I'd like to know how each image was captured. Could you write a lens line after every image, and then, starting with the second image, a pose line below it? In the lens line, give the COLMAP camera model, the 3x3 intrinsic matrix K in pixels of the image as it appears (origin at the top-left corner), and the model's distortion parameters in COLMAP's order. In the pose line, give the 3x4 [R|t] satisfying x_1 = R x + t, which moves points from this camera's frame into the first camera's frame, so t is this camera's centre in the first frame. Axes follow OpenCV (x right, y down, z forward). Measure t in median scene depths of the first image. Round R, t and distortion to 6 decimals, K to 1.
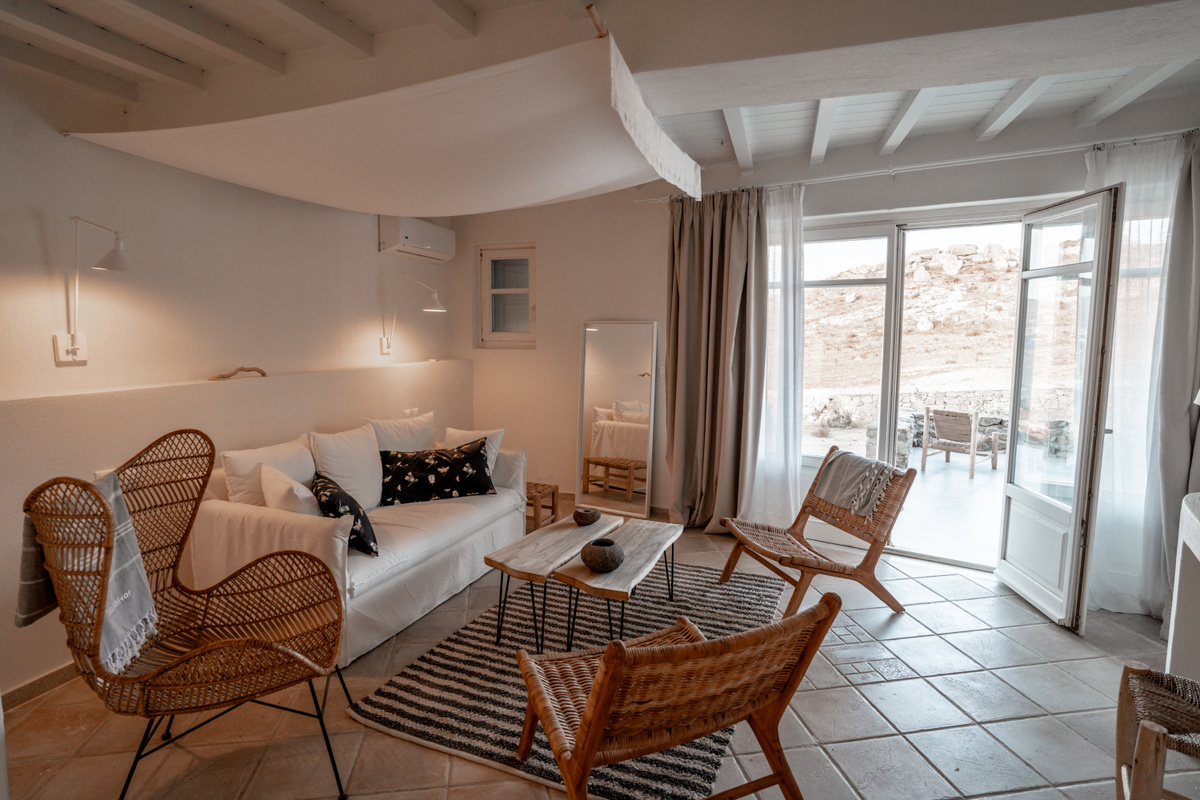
lens RADIAL K [[624.8, 0, 597.6], [0, 624.8, 398.7], [0, 0, 1]] dist [-0.002198, -0.000142]
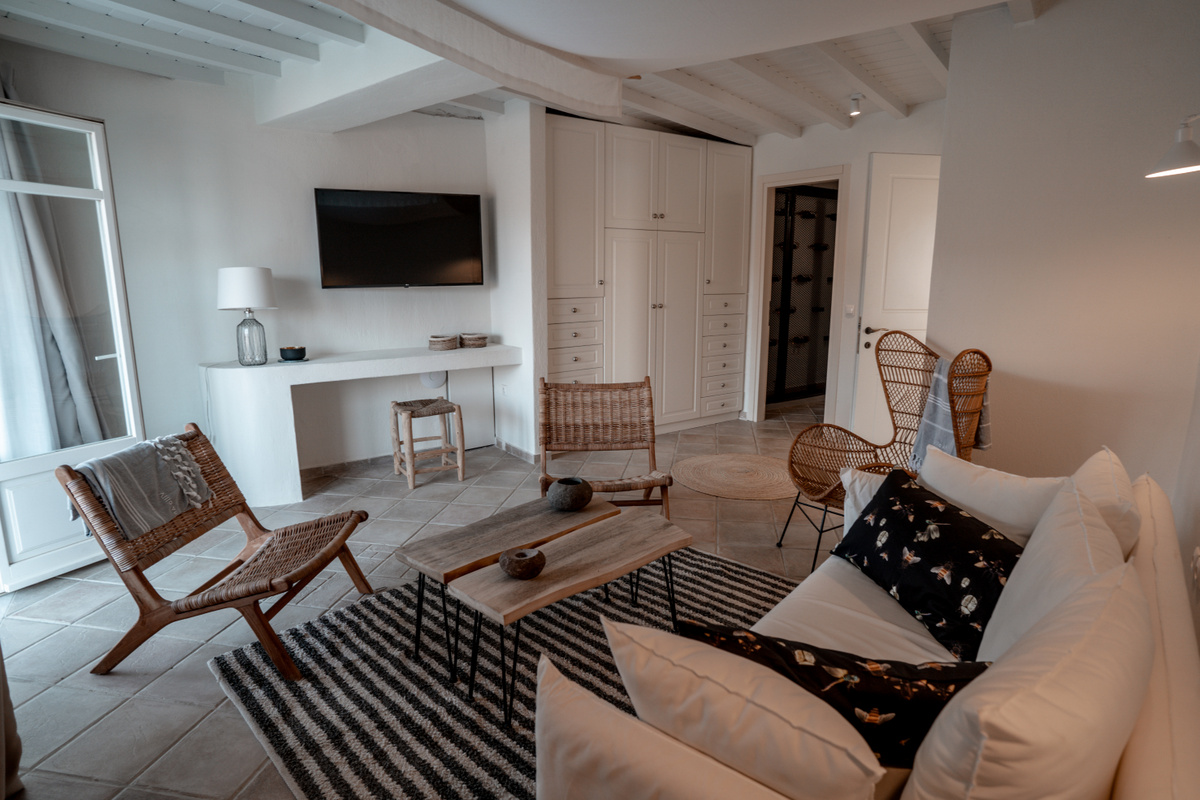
lens RADIAL K [[624.8, 0, 597.7], [0, 624.8, 396.3], [0, 0, 1]] dist [-0.002198, -0.000142]
pose [[-0.943496, -0.059843, 0.325937, -0.321534], [0.035841, 0.959363, 0.279890, -0.155870], [-0.329441, 0.275757, -0.903010, 1.744348]]
